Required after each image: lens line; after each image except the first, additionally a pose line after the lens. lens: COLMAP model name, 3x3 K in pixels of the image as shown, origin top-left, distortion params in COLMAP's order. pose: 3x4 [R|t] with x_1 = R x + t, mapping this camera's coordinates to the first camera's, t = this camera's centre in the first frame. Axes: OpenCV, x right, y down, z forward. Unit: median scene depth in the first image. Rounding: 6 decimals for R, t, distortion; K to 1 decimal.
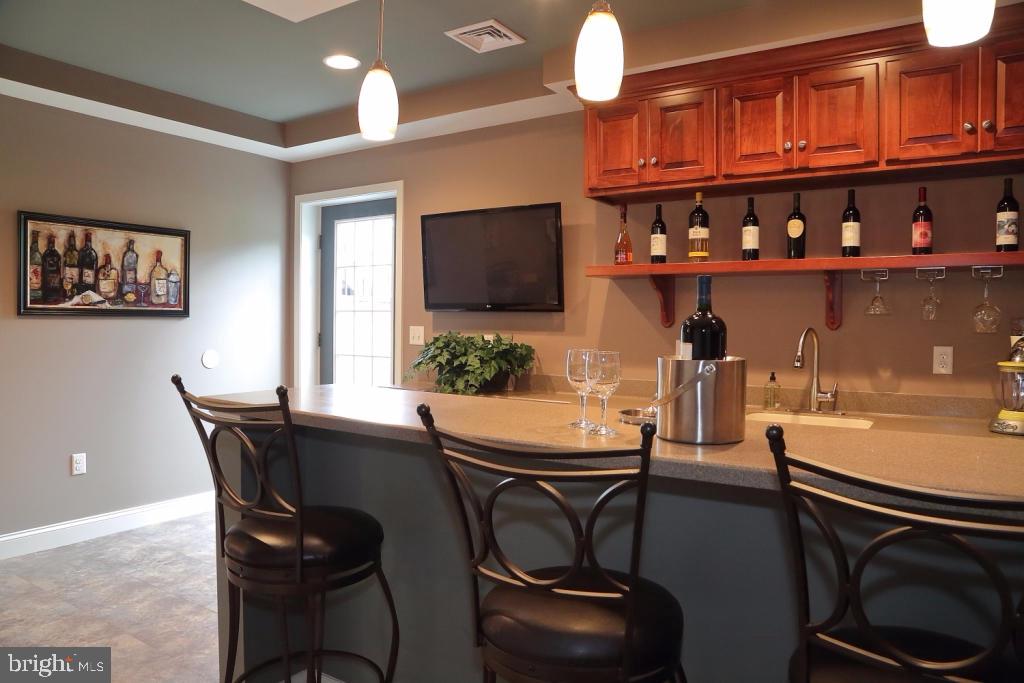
lens RADIAL K [[703.5, 0, 512.0], [0, 703.5, 341.5], [0, 0, 1]] dist [-0.122923, 0.071355]
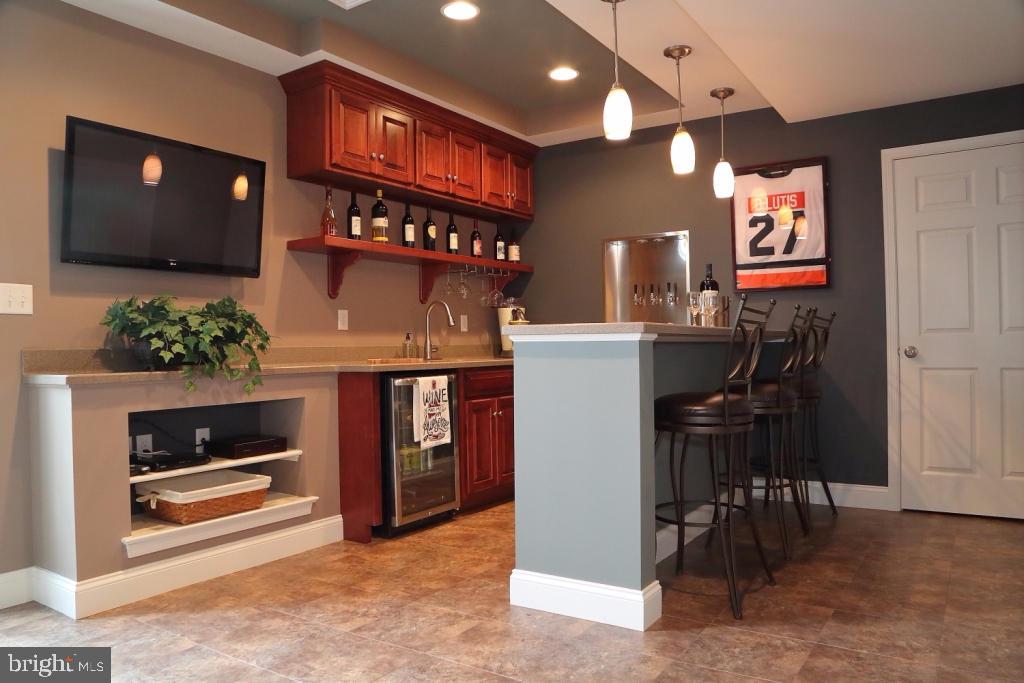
lens RADIAL K [[725.1, 0, 512.0], [0, 725.1, 341.5], [0, 0, 1]] dist [-0.124813, 0.080049]
pose [[0.001263, -0.005859, 0.999982, -1.077558], [0.041905, 0.999105, 0.005801, 0.062719], [-0.999121, 0.041897, 0.001507, 0.815663]]
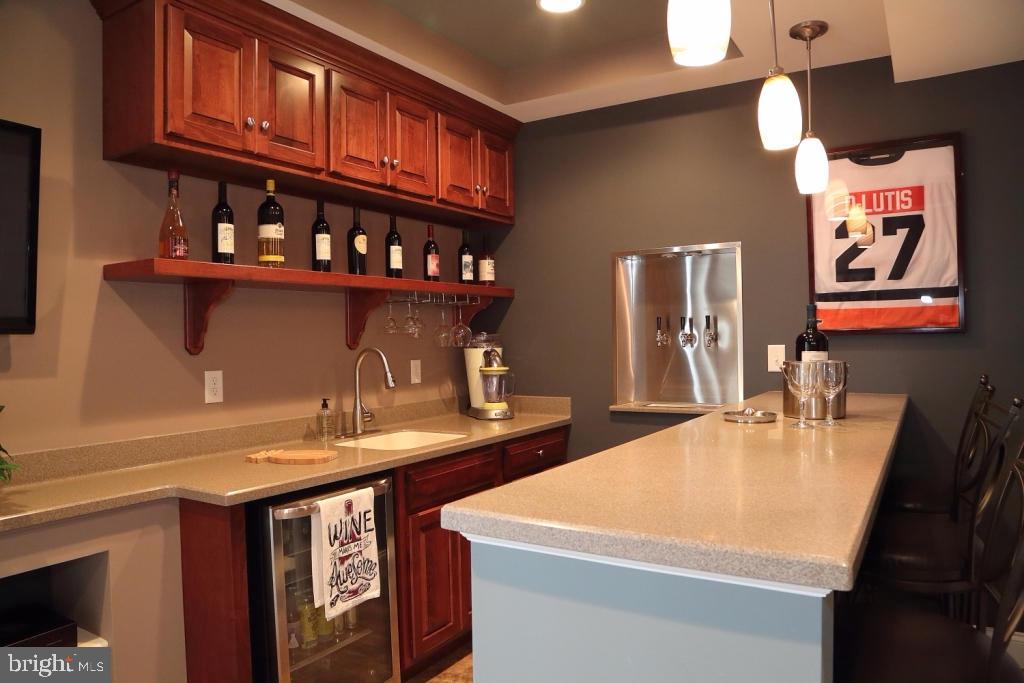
lens RADIAL K [[703.5, 0, 512.0], [0, 703.5, 341.5], [0, 0, 1]] dist [-0.122923, 0.071355]
pose [[-0.028492, -0.015544, 0.999473, -0.549025], [0.043928, 0.998894, 0.016787, -0.035397], [-0.998628, 0.044383, -0.027778, 0.800174]]
